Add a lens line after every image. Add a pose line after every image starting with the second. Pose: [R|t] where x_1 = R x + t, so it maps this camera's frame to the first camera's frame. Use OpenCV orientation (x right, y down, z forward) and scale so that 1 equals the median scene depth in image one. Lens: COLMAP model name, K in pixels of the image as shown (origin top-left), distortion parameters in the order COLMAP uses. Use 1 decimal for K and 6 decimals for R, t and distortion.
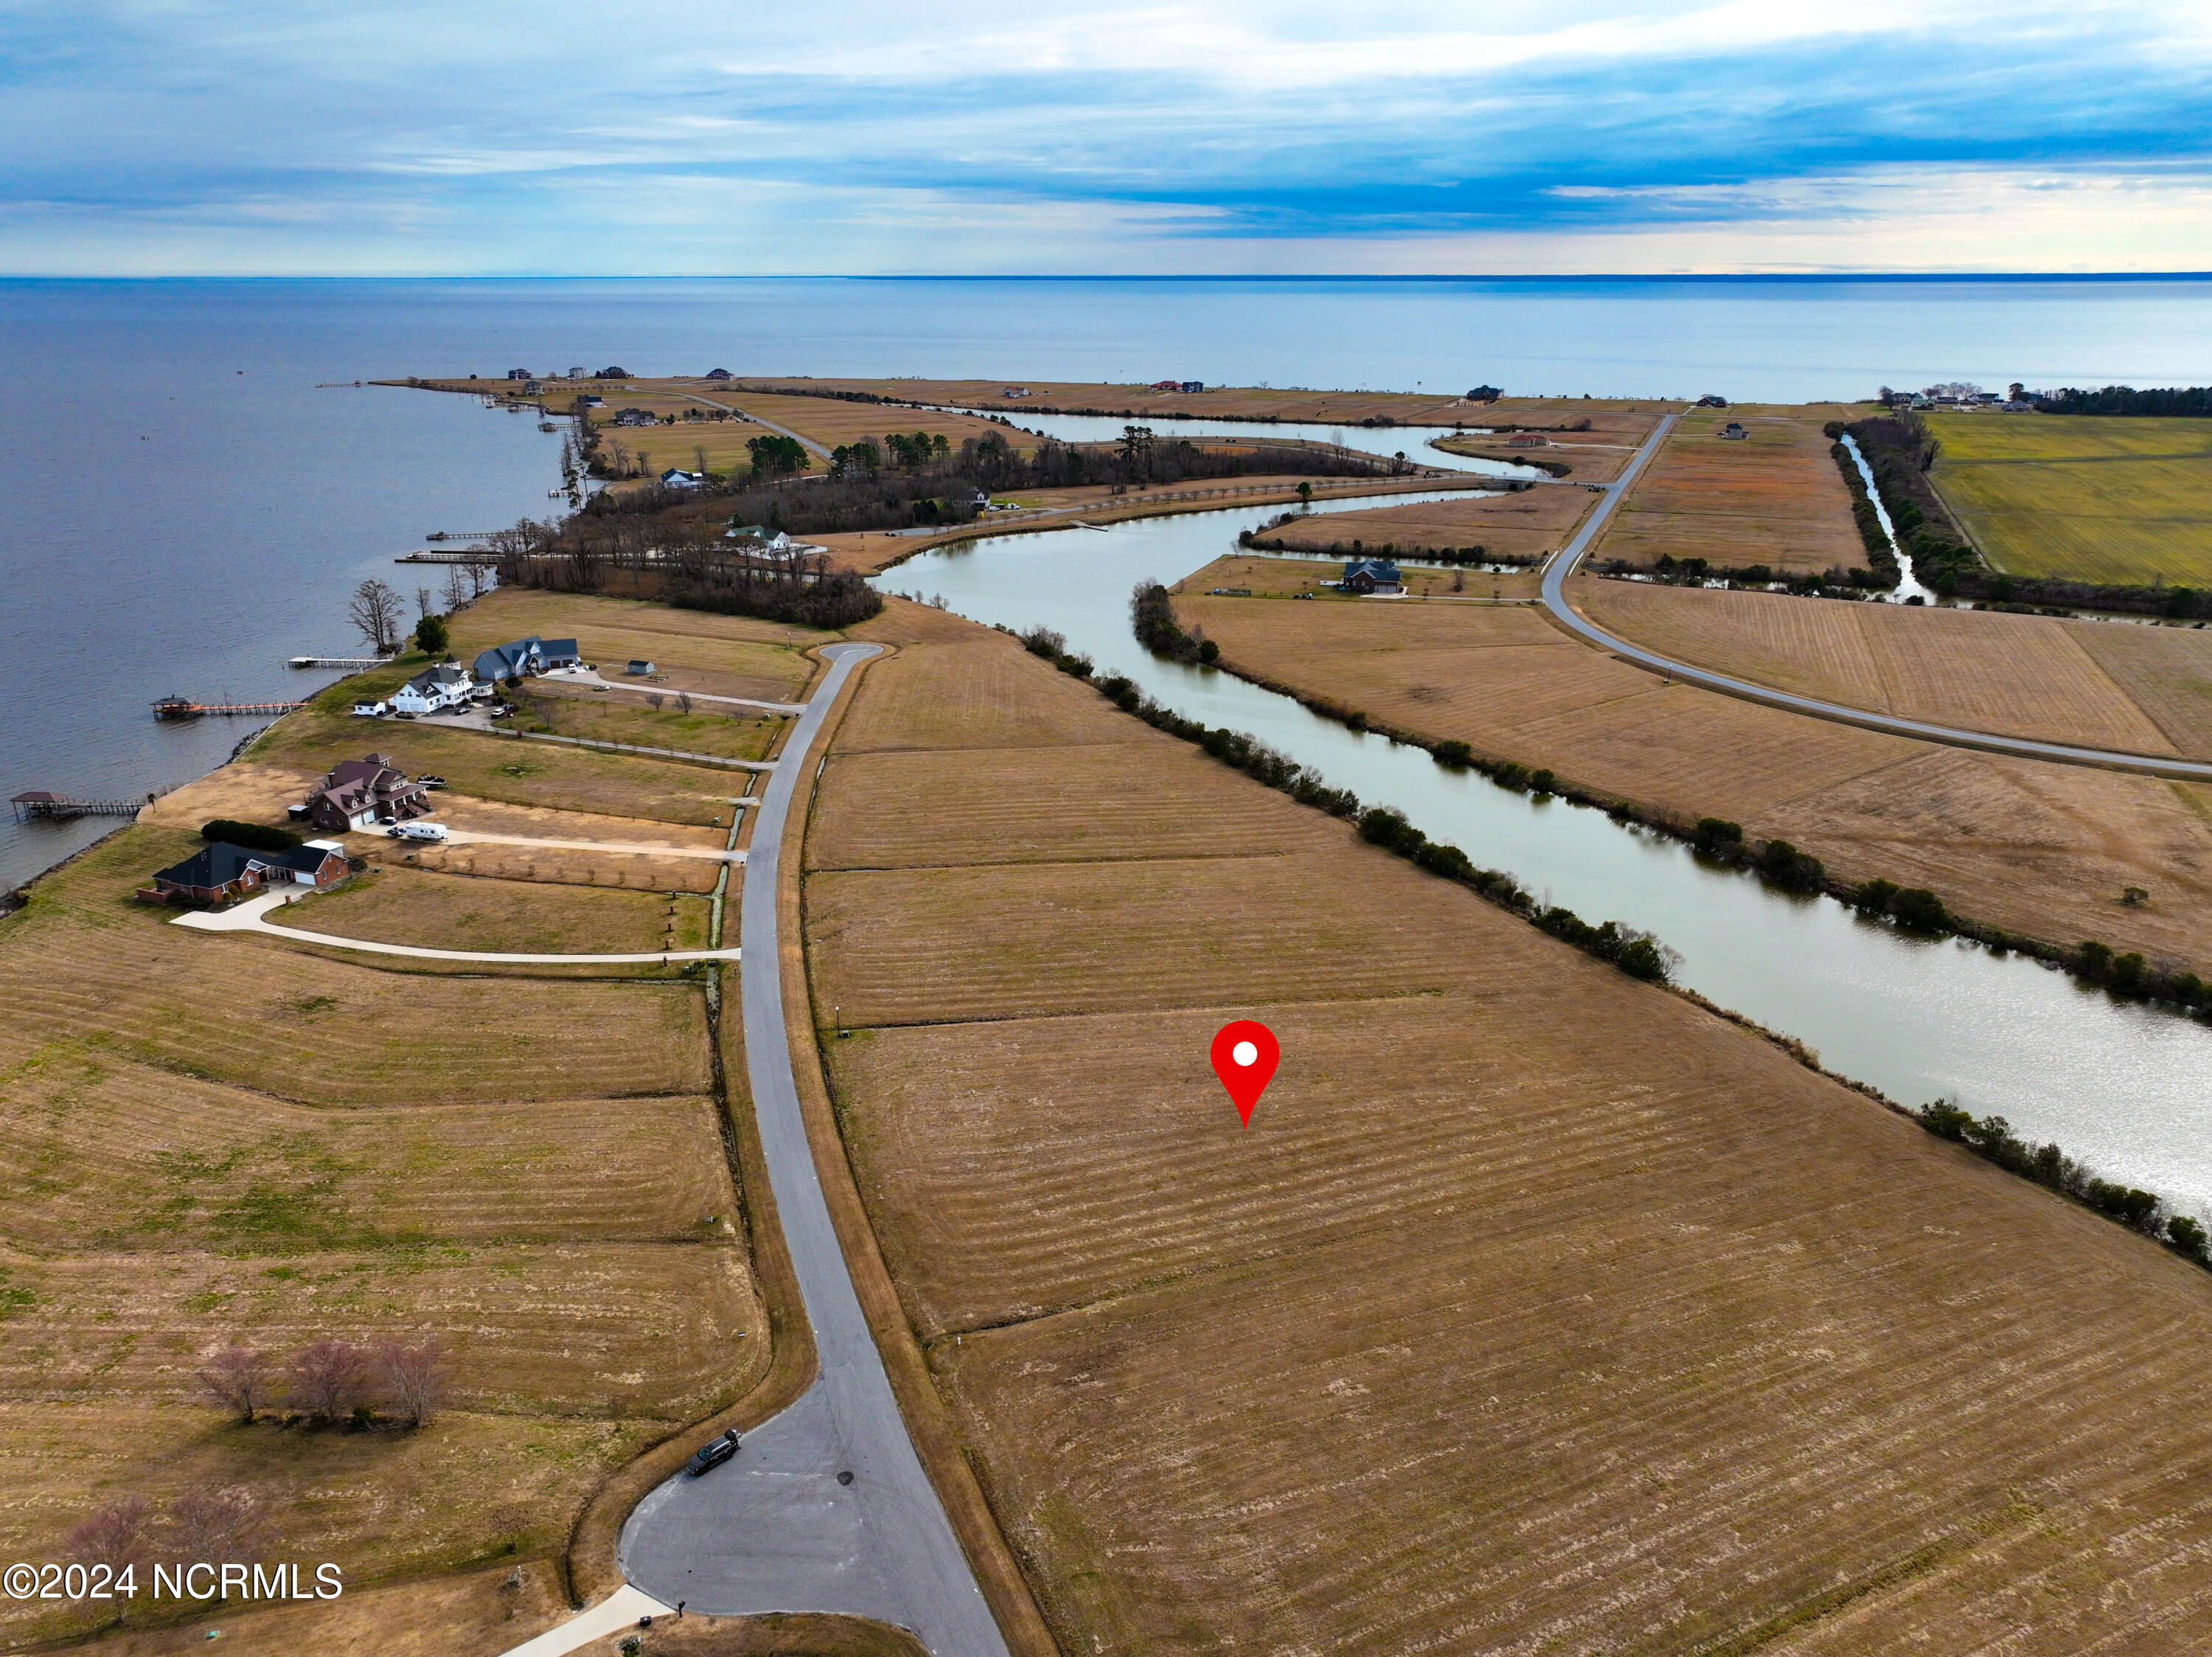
lens RADIAL K [[1549.5, 0, 1111.9], [0, 1549.5, 829.4], [0, 0, 1]] dist [0.000333, 0.012246]
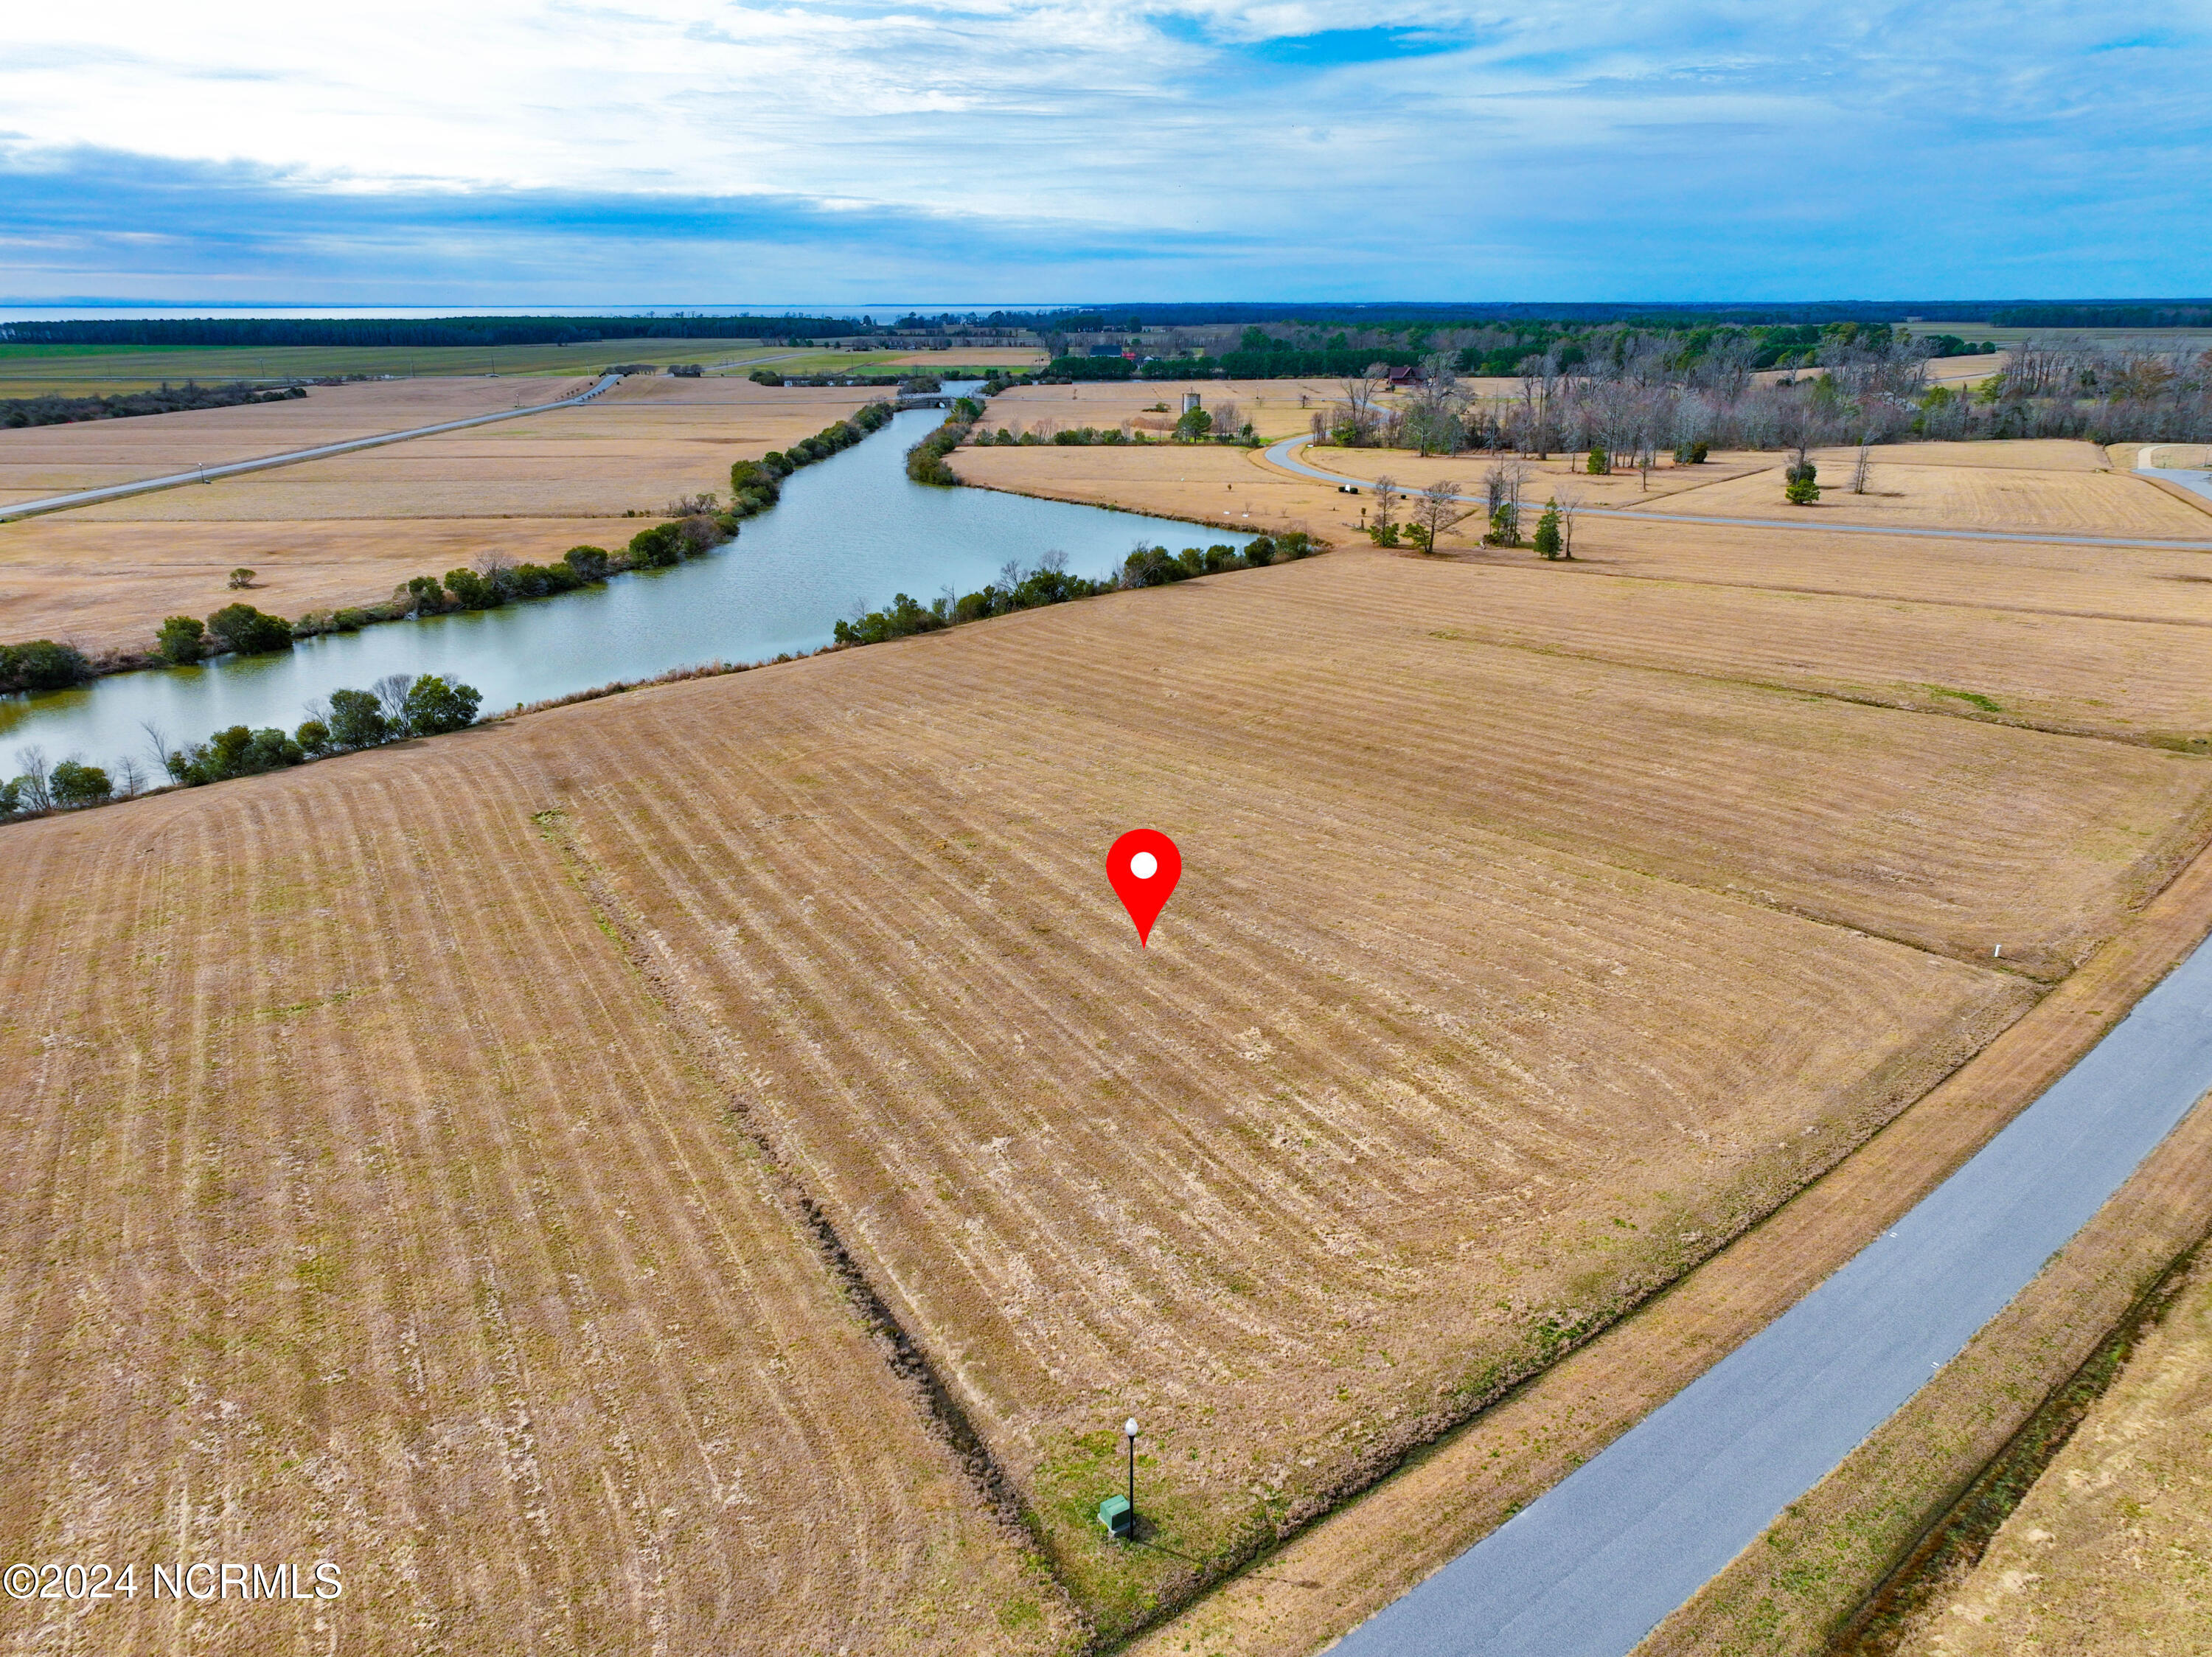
lens RADIAL K [[1554.8, 0, 1114.0], [0, 1554.8, 829.4], [0, 0, 1]] dist [-0.002081, 0.018879]
pose [[-0.376496, -0.292773, 0.878939, -0.366457], [0.320023, 0.849244, 0.419965, -0.058013], [-0.869388, 0.439396, -0.226043, 1.060478]]
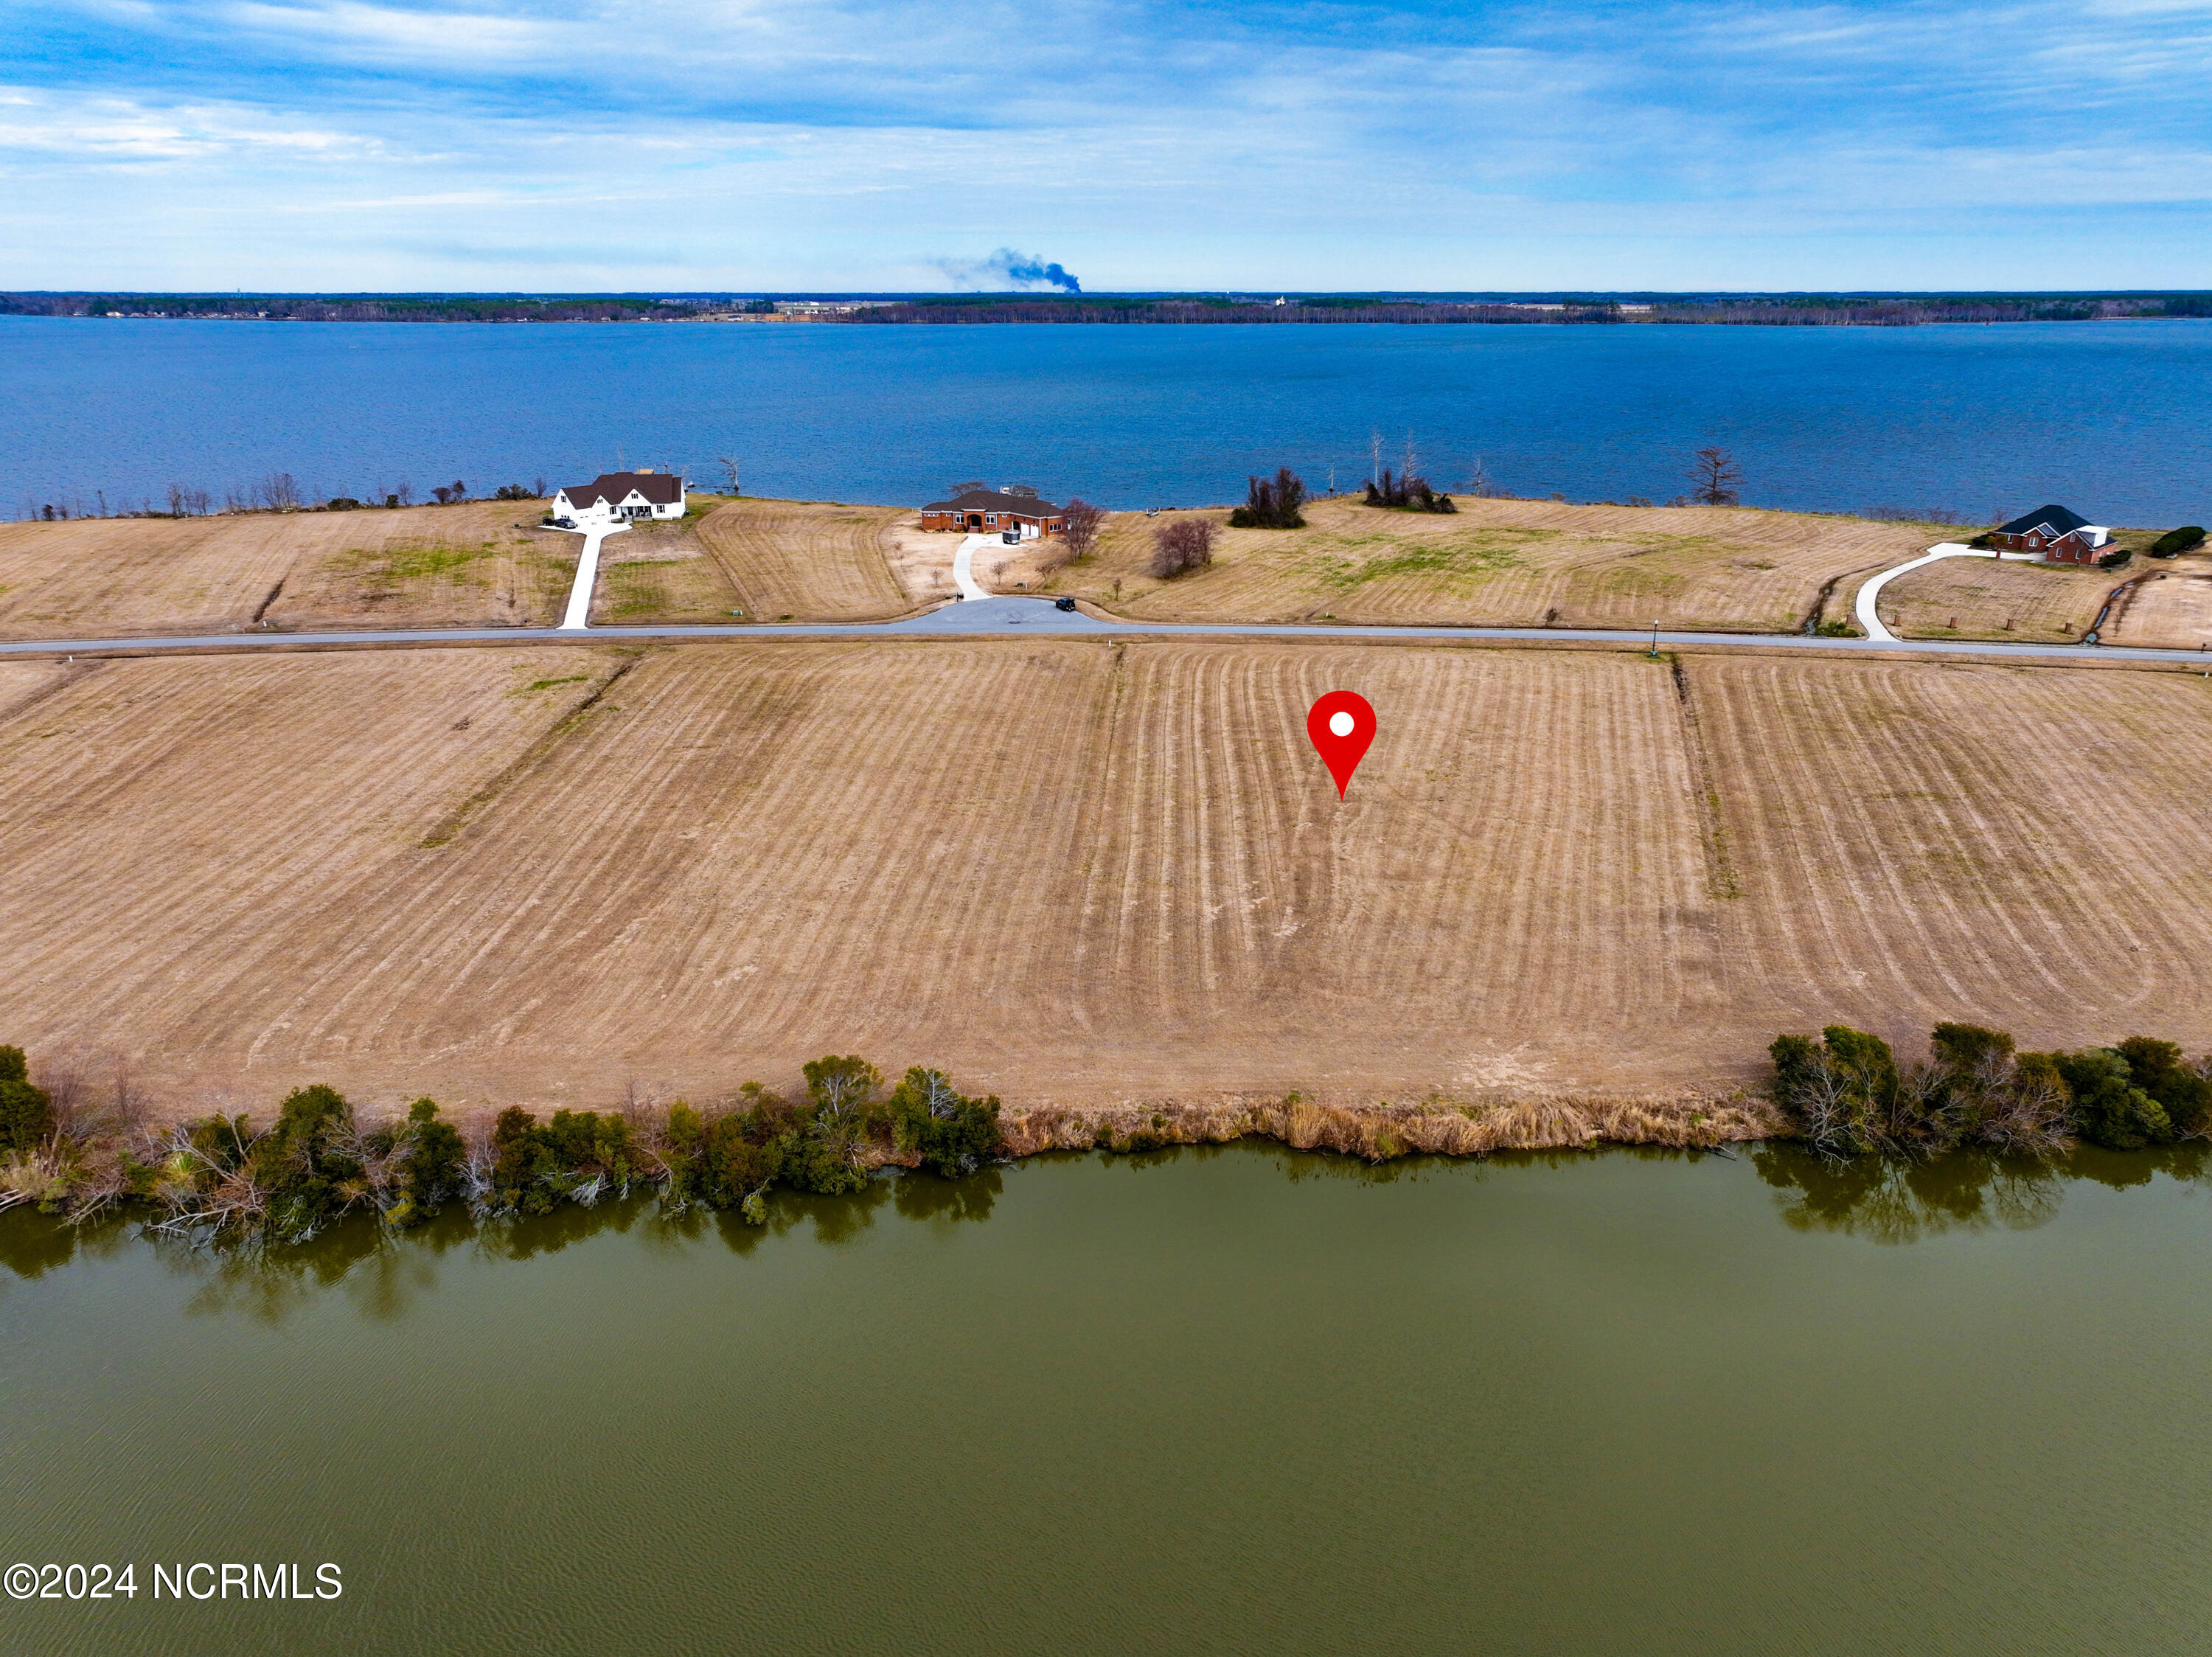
lens RADIAL K [[1555.4, 0, 1112.5], [0, 1555.4, 818.9], [0, 0, 1]] dist [-0.002774, 0.020327]
pose [[-0.399144, 0.298843, -0.866820, 0.825844], [-0.309238, 0.846125, 0.434102, -0.091603], [0.863166, 0.441323, -0.245312, 1.044031]]
